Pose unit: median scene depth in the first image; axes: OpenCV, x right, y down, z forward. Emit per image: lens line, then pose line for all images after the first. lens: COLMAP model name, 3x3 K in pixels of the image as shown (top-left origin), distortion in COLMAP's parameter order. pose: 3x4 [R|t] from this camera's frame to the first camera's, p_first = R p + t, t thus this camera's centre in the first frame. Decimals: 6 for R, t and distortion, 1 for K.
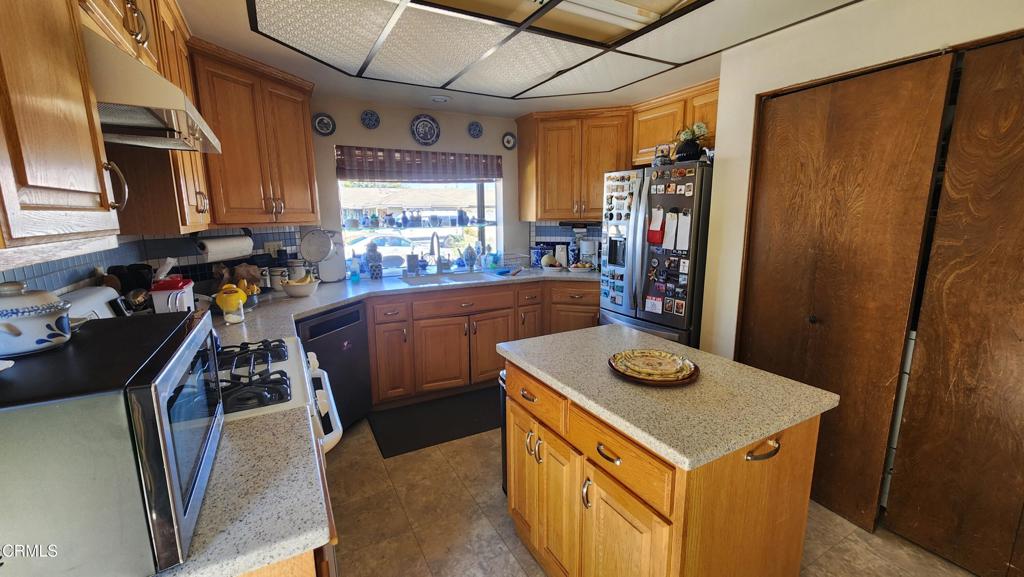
lens RADIAL K [[417.9, 0, 513.3], [0, 417.9, 289.4], [0, 0, 1]] dist [-0.001507, -0.001183]
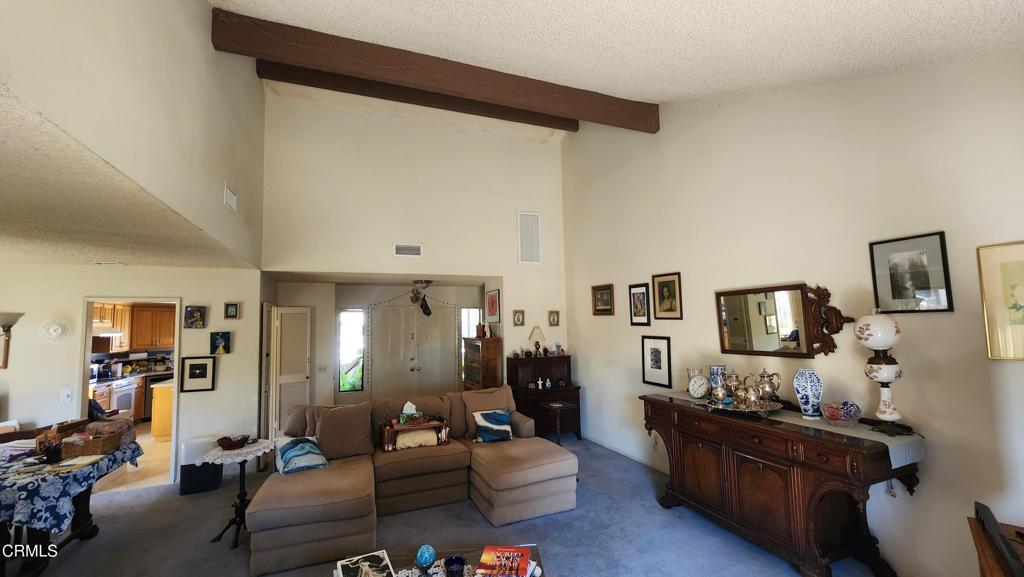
lens RADIAL K [[417.9, 0, 515.5], [0, 417.9, 292.4], [0, 0, 1]] dist [-0.001507, -0.001183]
pose [[0.992975, -0.028644, -0.114809, 2.147272], [-0.001444, 0.967252, -0.253815, 0.198915], [0.118319, 0.252198, 0.960415, -1.573905]]
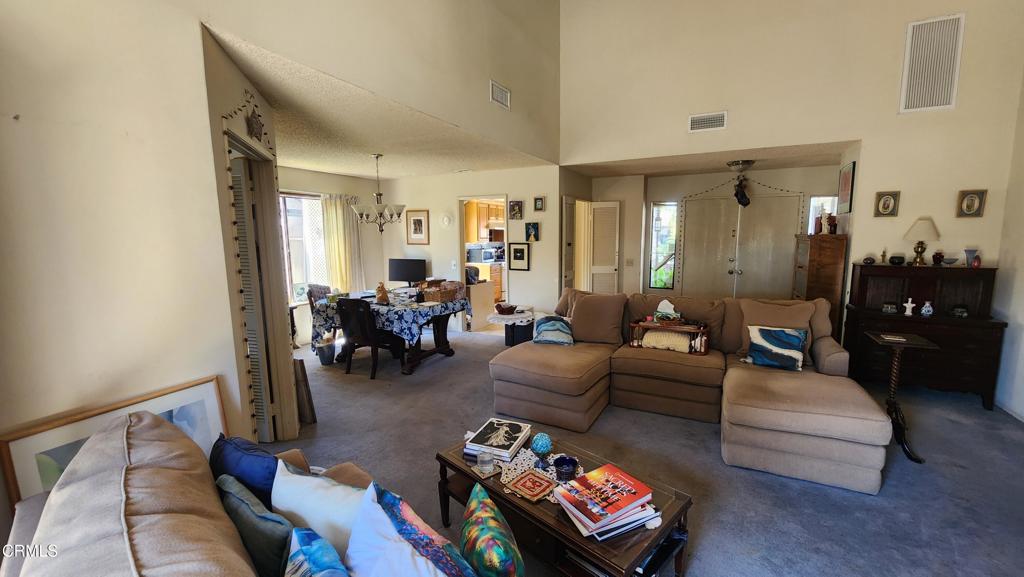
lens RADIAL K [[417.9, 0, 512.4], [0, 417.9, 292.6], [0, 0, 1]] dist [-0.001507, -0.001183]
pose [[0.554486, 0.113005, -0.824485, 2.377915], [-0.145601, 0.988629, 0.037583, 0.197294], [0.819357, 0.099207, 0.564635, -1.258149]]
